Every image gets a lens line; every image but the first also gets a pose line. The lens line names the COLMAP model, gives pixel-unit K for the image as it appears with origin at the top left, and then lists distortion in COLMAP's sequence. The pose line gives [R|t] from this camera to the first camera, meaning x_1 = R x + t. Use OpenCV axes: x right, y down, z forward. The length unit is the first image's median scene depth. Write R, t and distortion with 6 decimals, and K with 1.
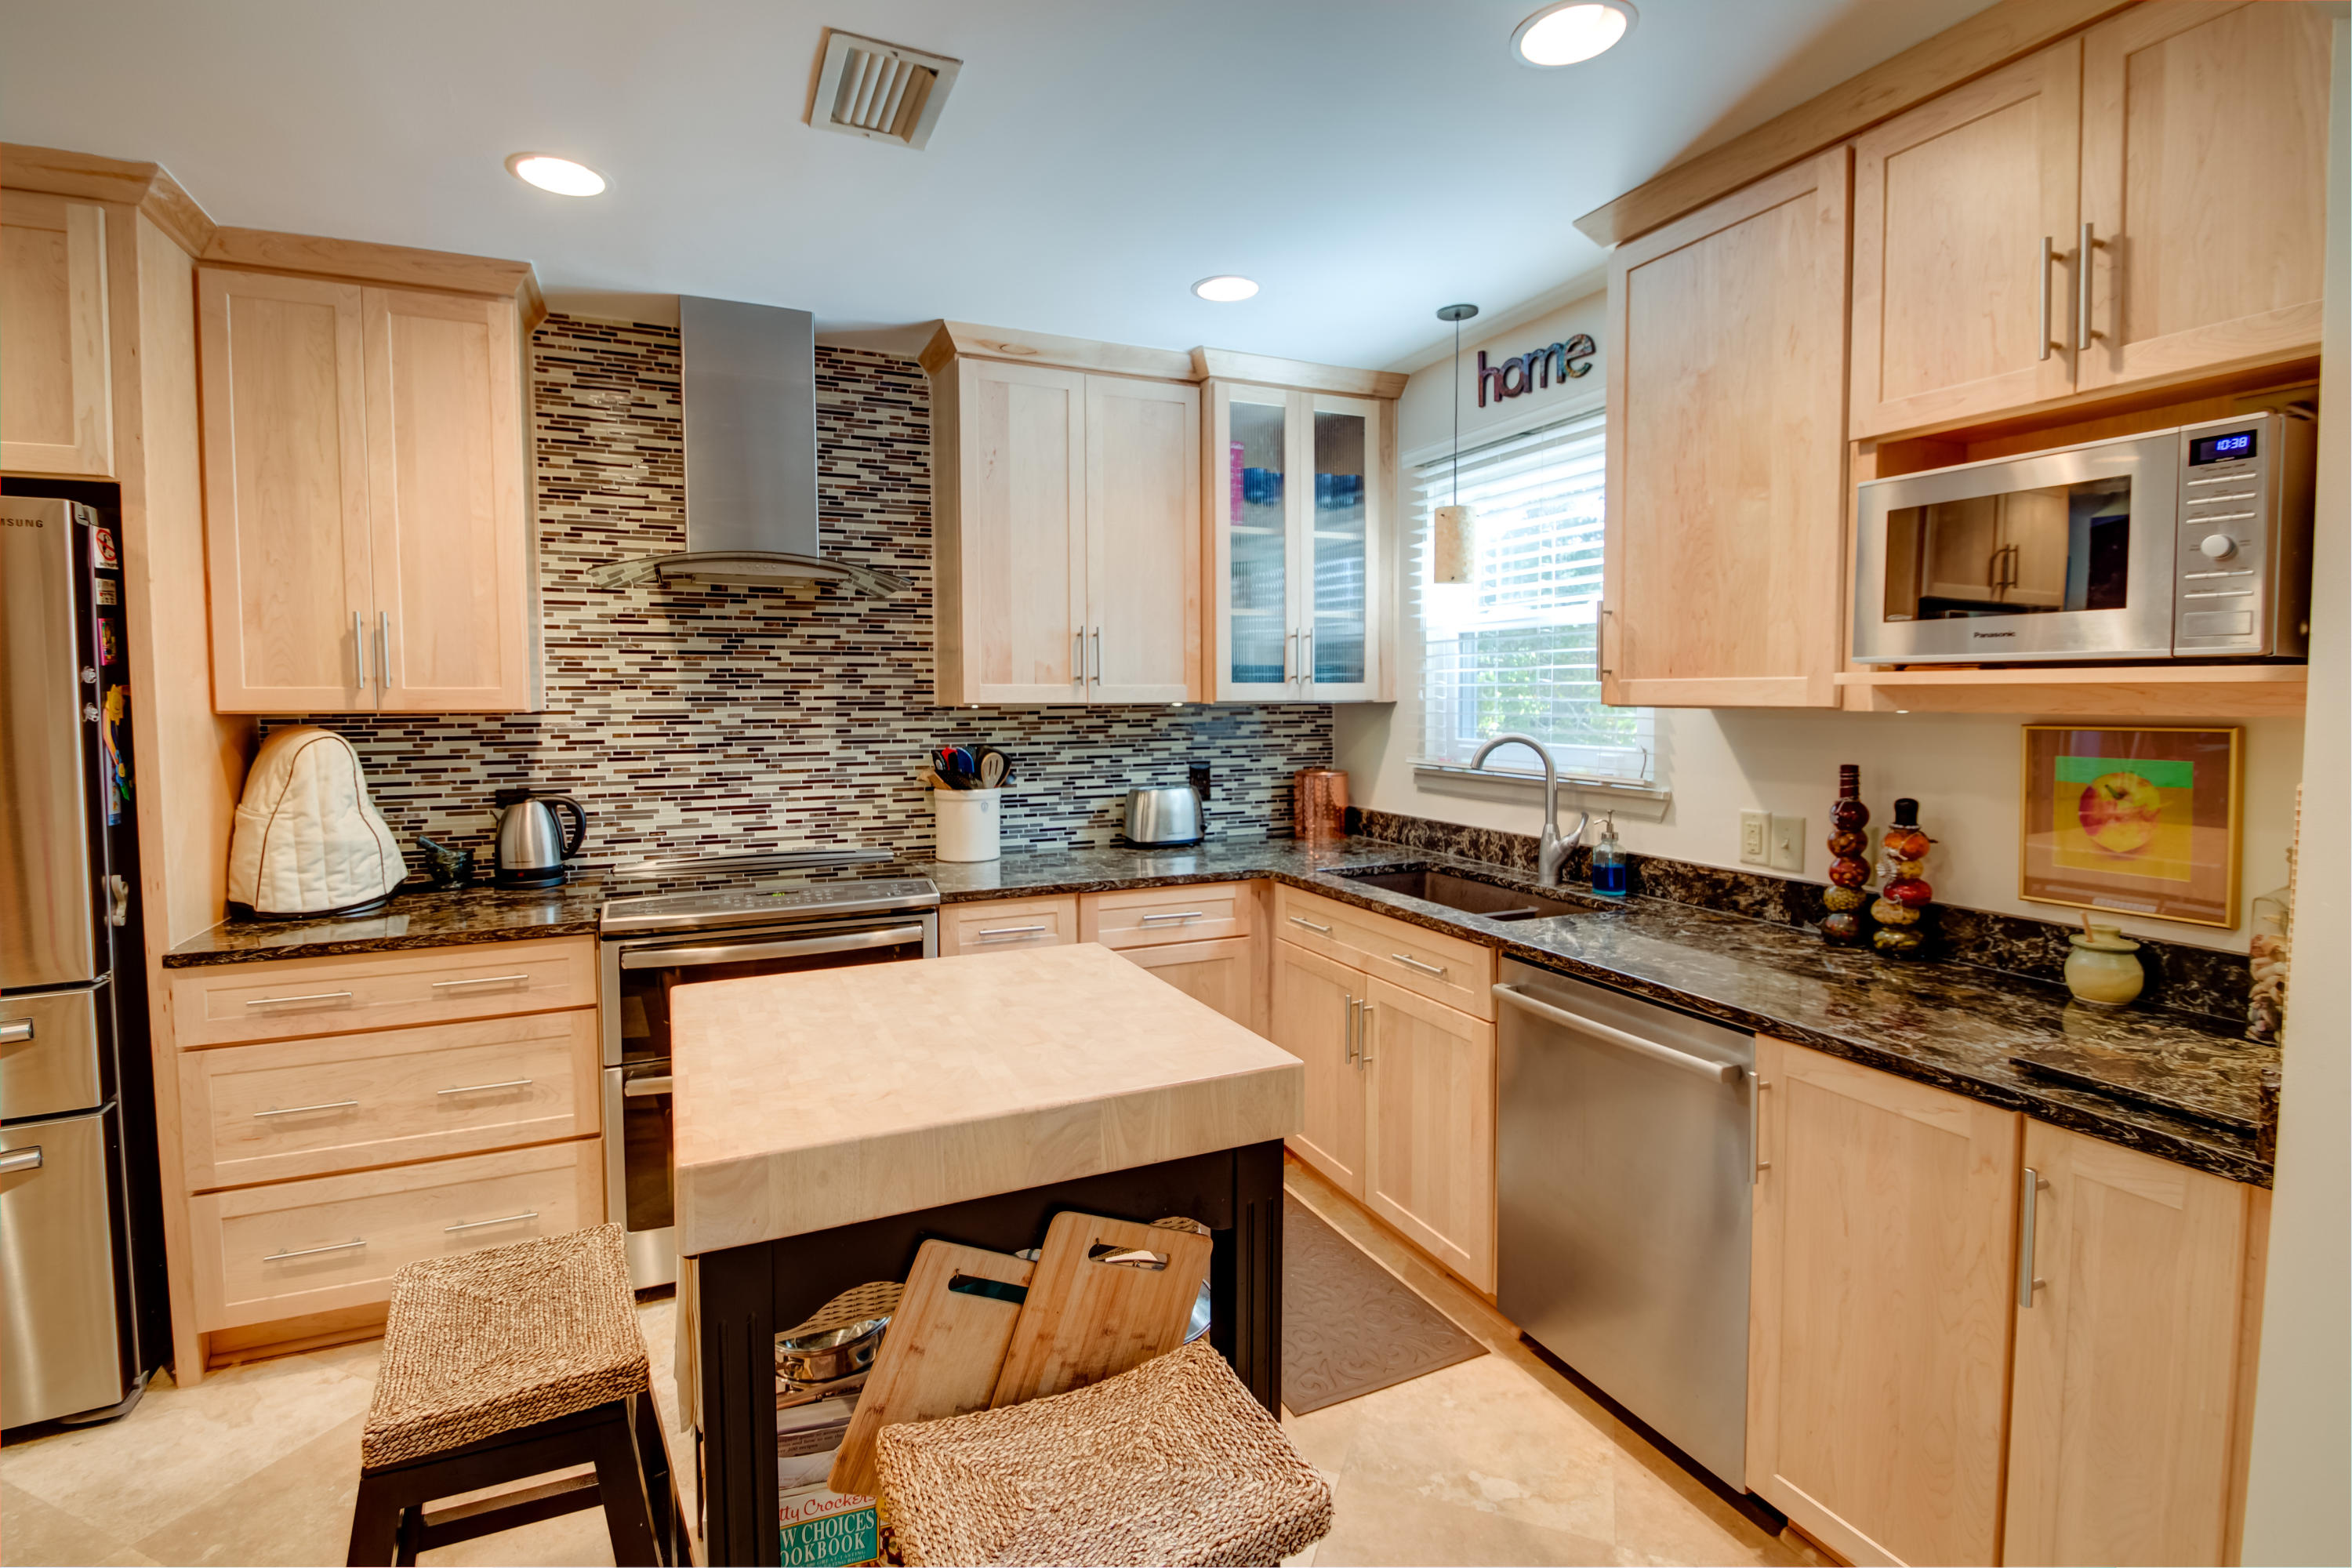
lens RADIAL K [[1086.7, 0, 1168.2], [0, 1086.7, 752.4], [0, 0, 1]] dist [0.009250, -0.012535]
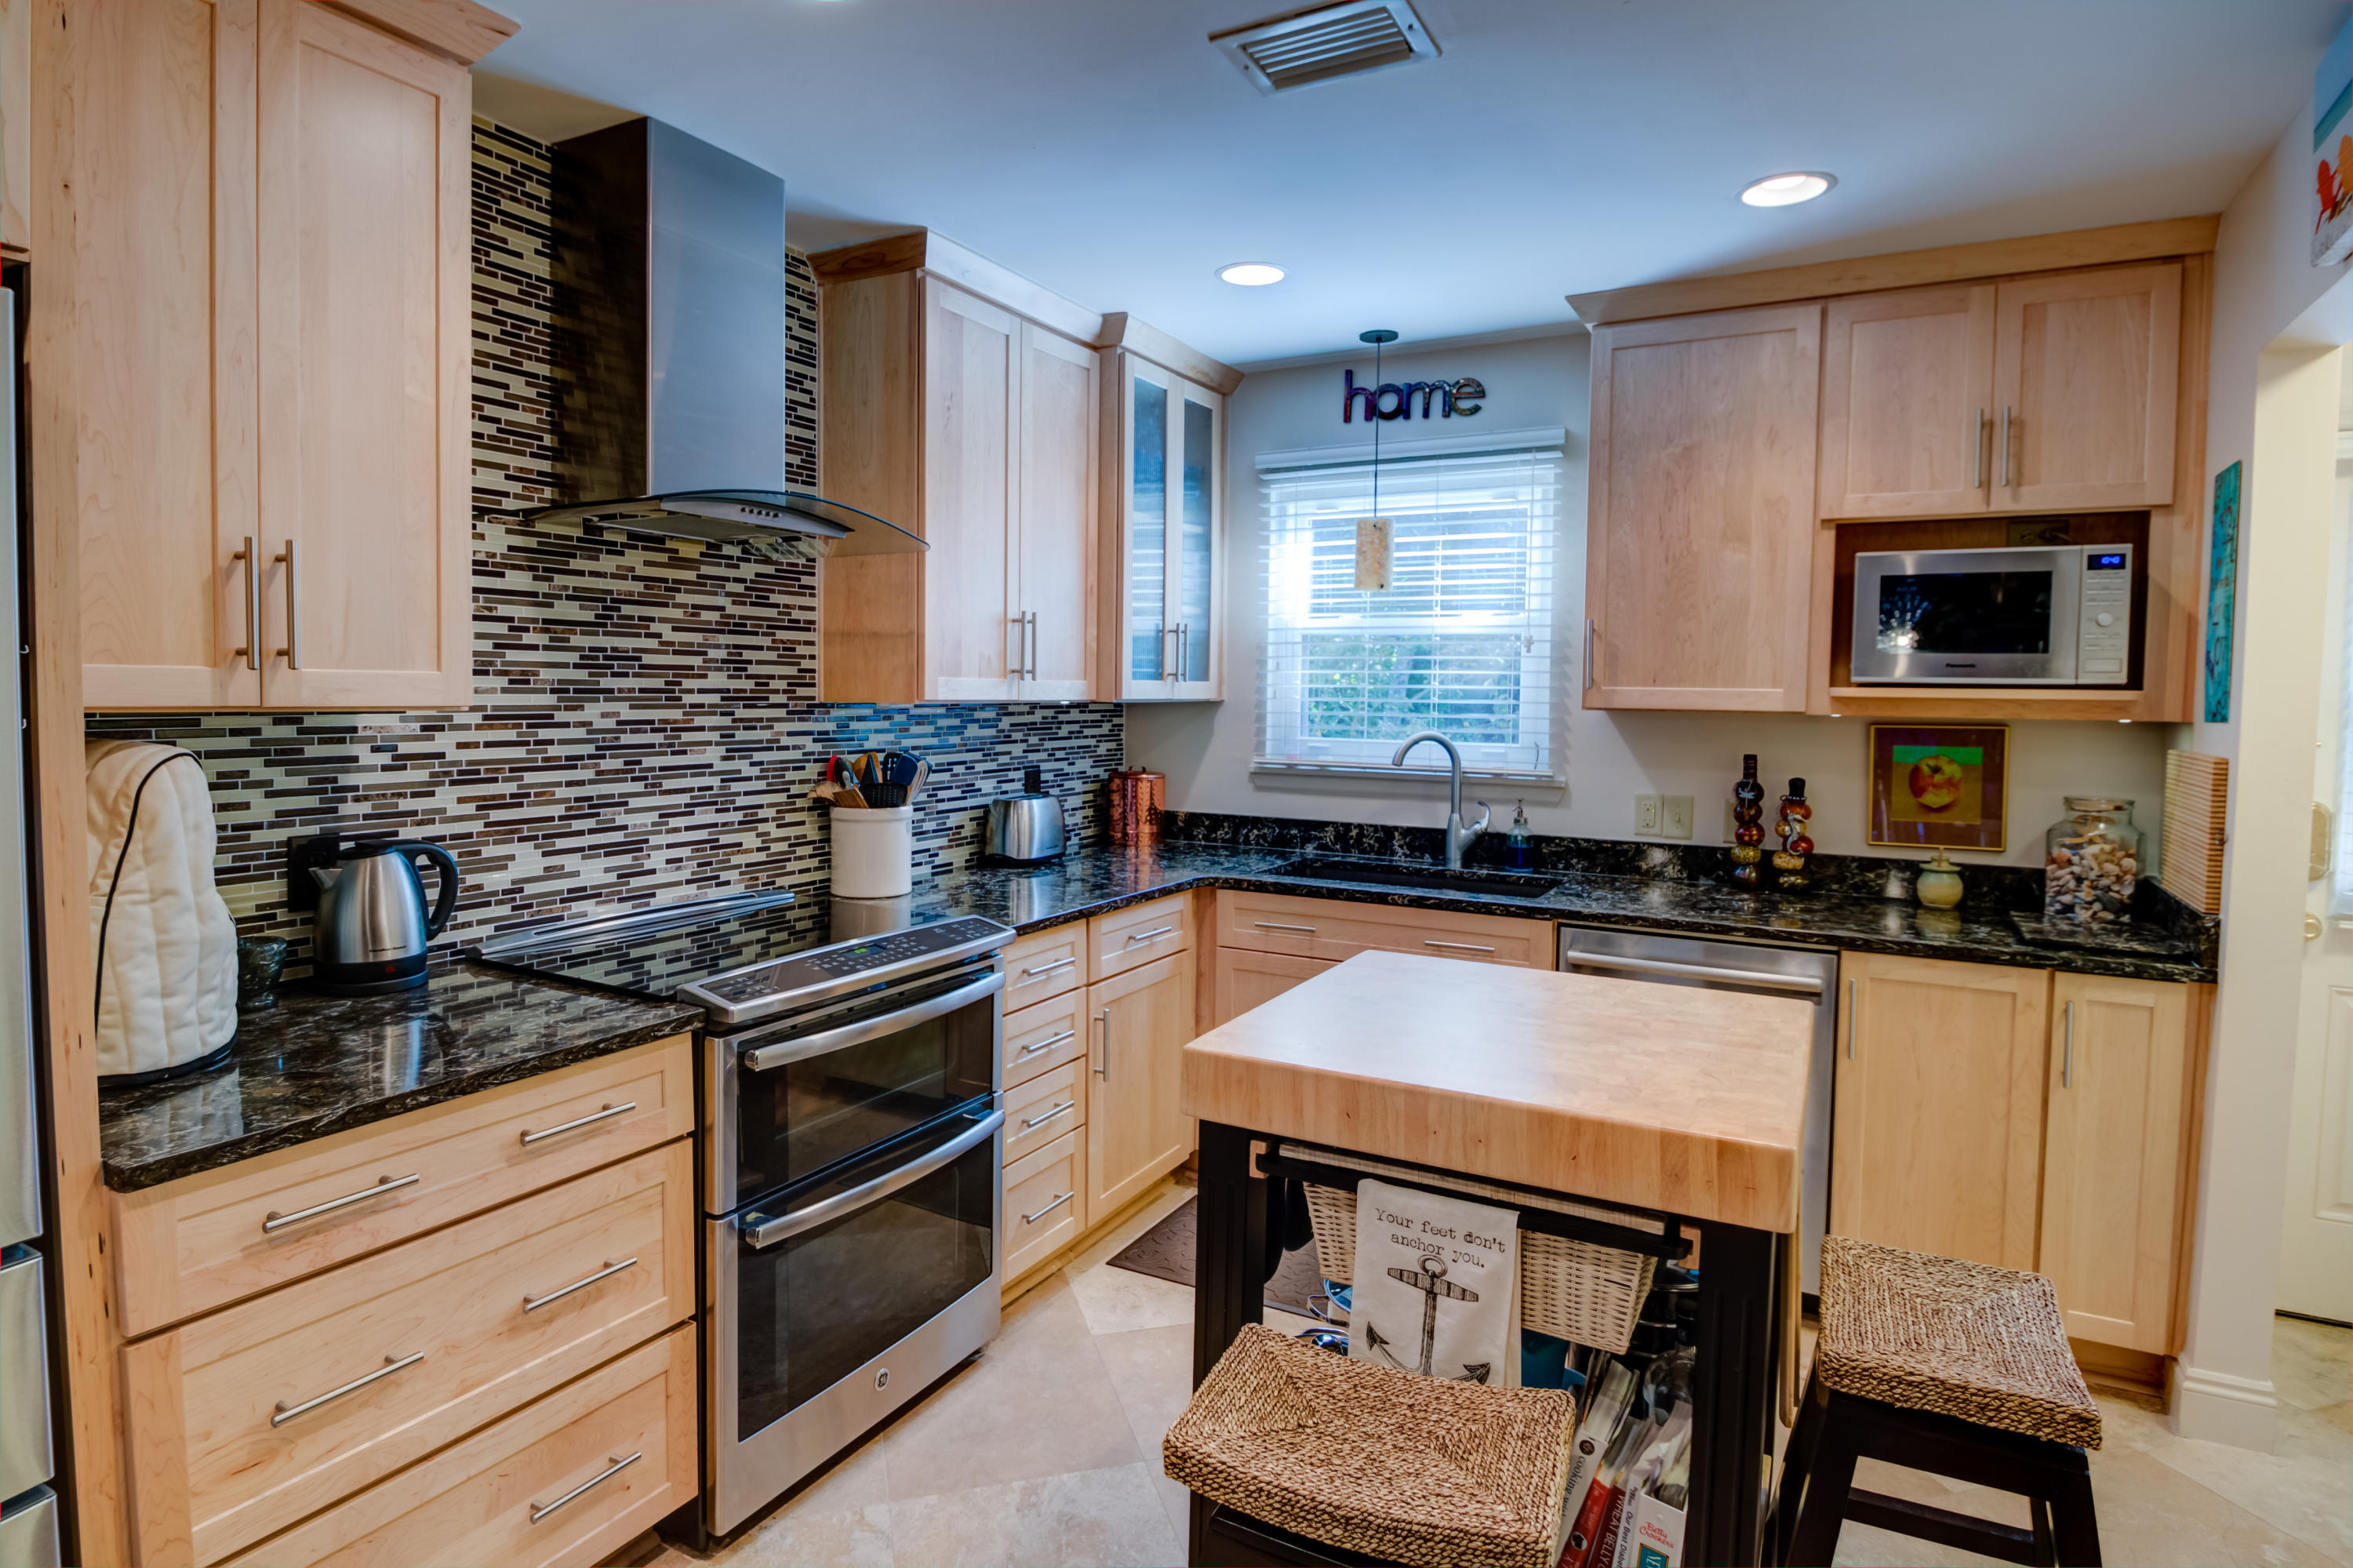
lens RADIAL K [[1245.3, 0, 1179.2], [0, 1245.3, 754.6], [0, 0, 1]] dist [-0.001883, -0.015486]
pose [[0.800610, -0.017694, 0.598925, -0.593349], [0.016770, 0.999834, 0.007121, -0.007783], [-0.598951, 0.004343, 0.800774, 0.139684]]
